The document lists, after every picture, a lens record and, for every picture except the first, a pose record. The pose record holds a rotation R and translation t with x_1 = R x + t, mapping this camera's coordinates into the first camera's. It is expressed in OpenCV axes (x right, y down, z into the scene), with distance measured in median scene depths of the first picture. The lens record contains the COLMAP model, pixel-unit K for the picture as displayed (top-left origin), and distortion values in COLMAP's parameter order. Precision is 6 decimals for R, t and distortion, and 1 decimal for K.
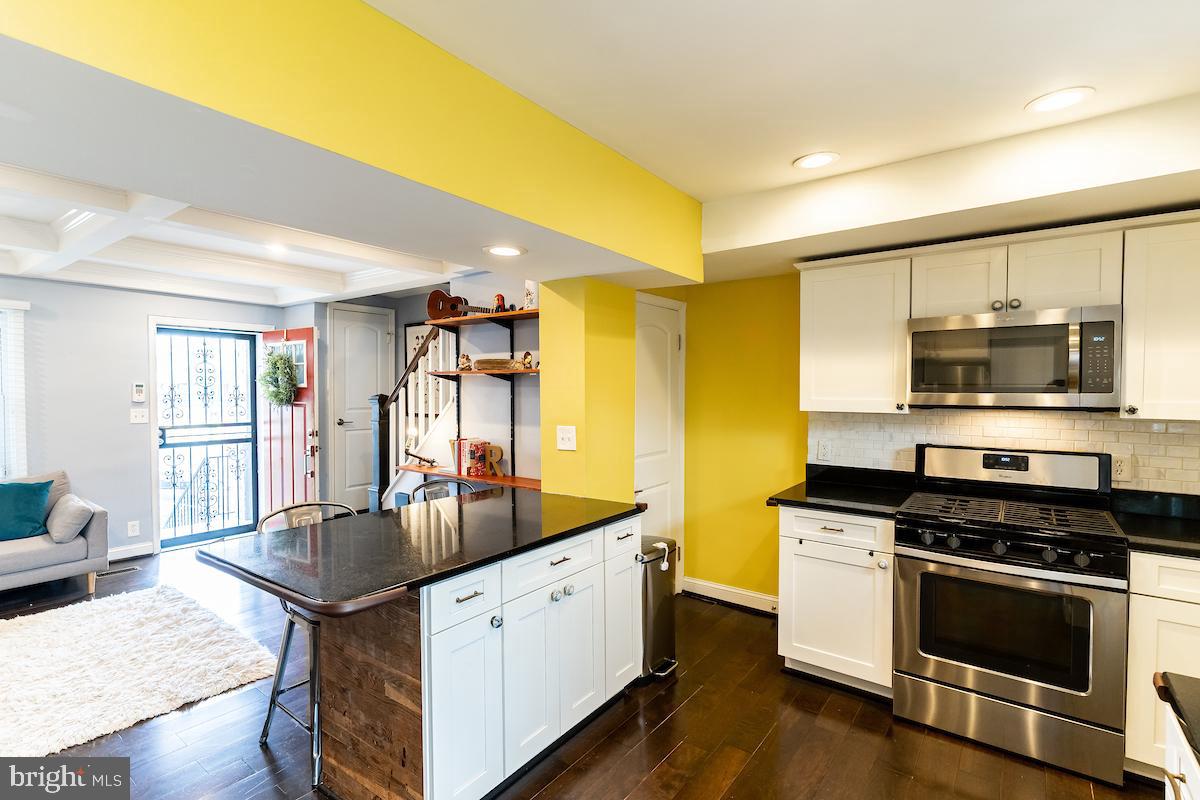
lens RADIAL K [[567.0, 0, 596.2], [0, 567.0, 398.2], [0, 0, 1]] dist [-0.002780, 0.001047]
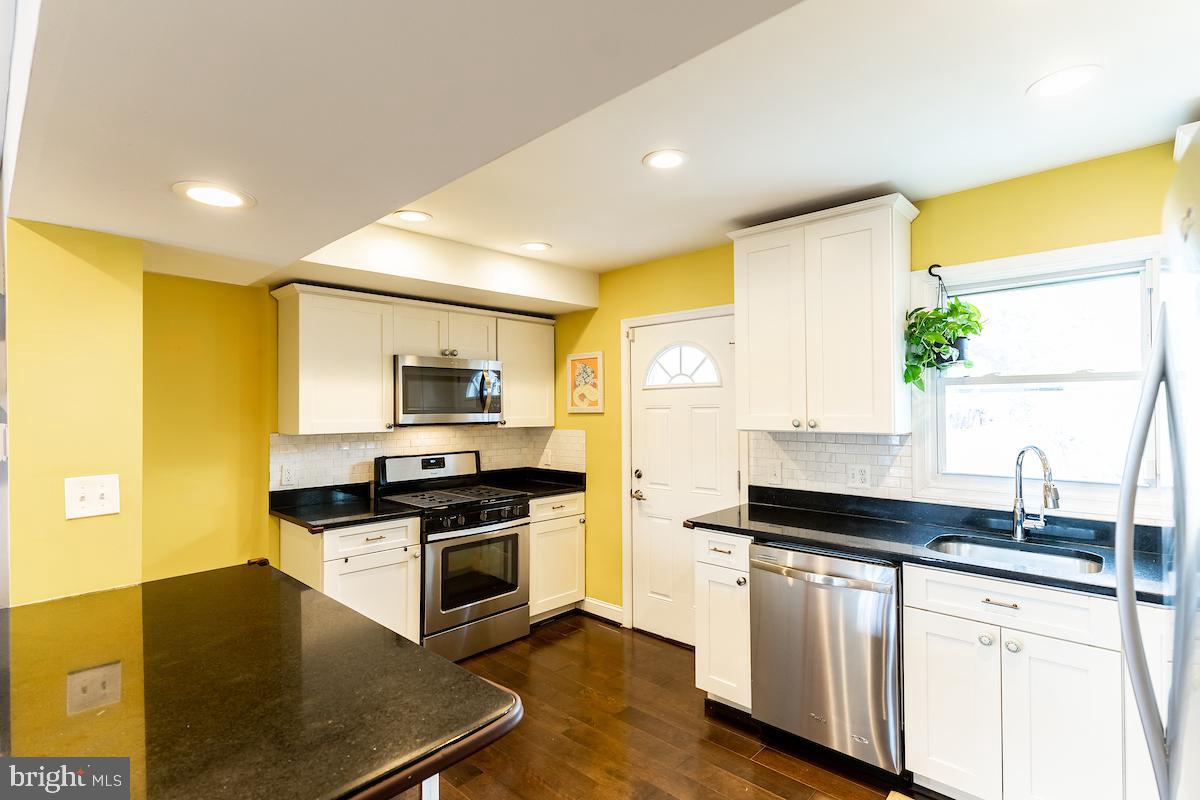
lens RADIAL K [[570.1, 0, 596.9], [0, 570.1, 399.4], [0, 0, 1]] dist [0.000299, -0.000595]
pose [[0.107616, 0.017778, 0.994034, -0.615386], [0.024602, 0.999486, -0.020539, -0.005860], [-0.993888, 0.026666, 0.107123, 0.425007]]
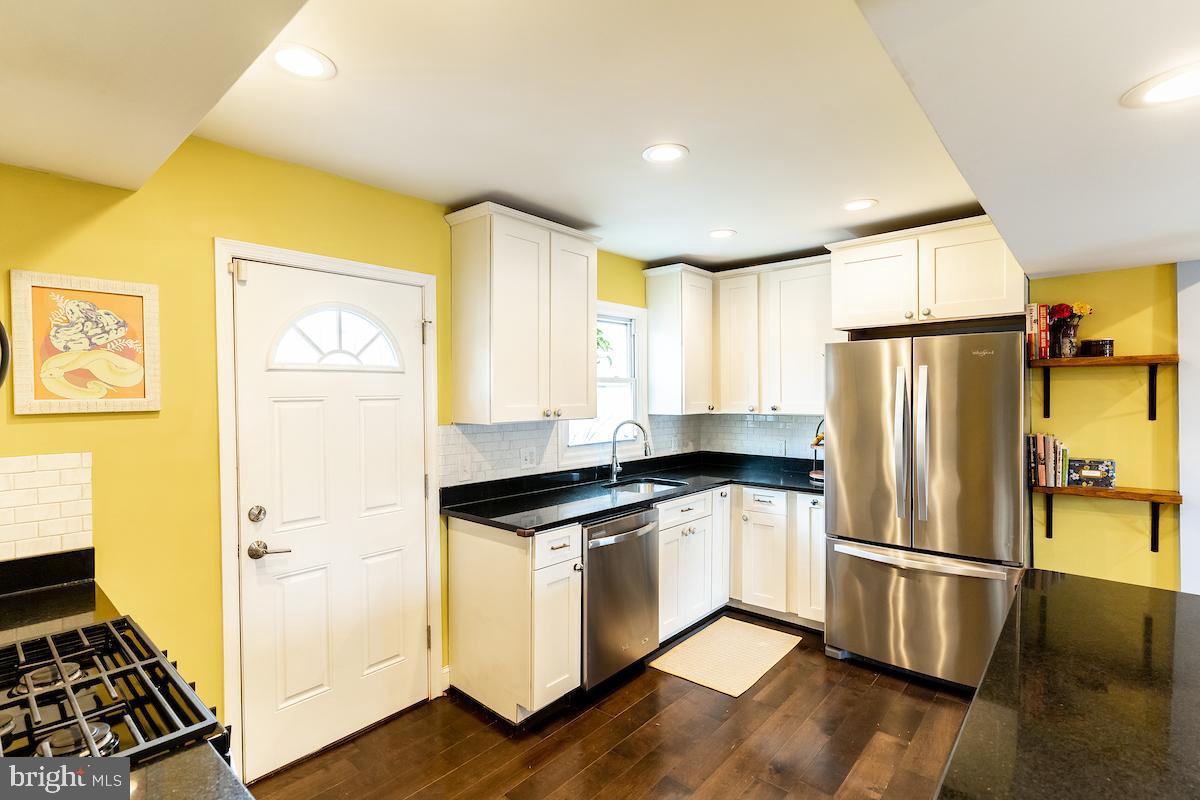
lens RADIAL K [[570.1, 0, 596.9], [0, 570.1, 399.4], [0, 0, 1]] dist [0.000299, -0.000595]
pose [[-0.997066, 0.007736, 0.076150, 0.211740], [0.009995, 0.999520, 0.029330, -0.031154], [-0.075887, 0.030005, -0.996665, 1.219309]]
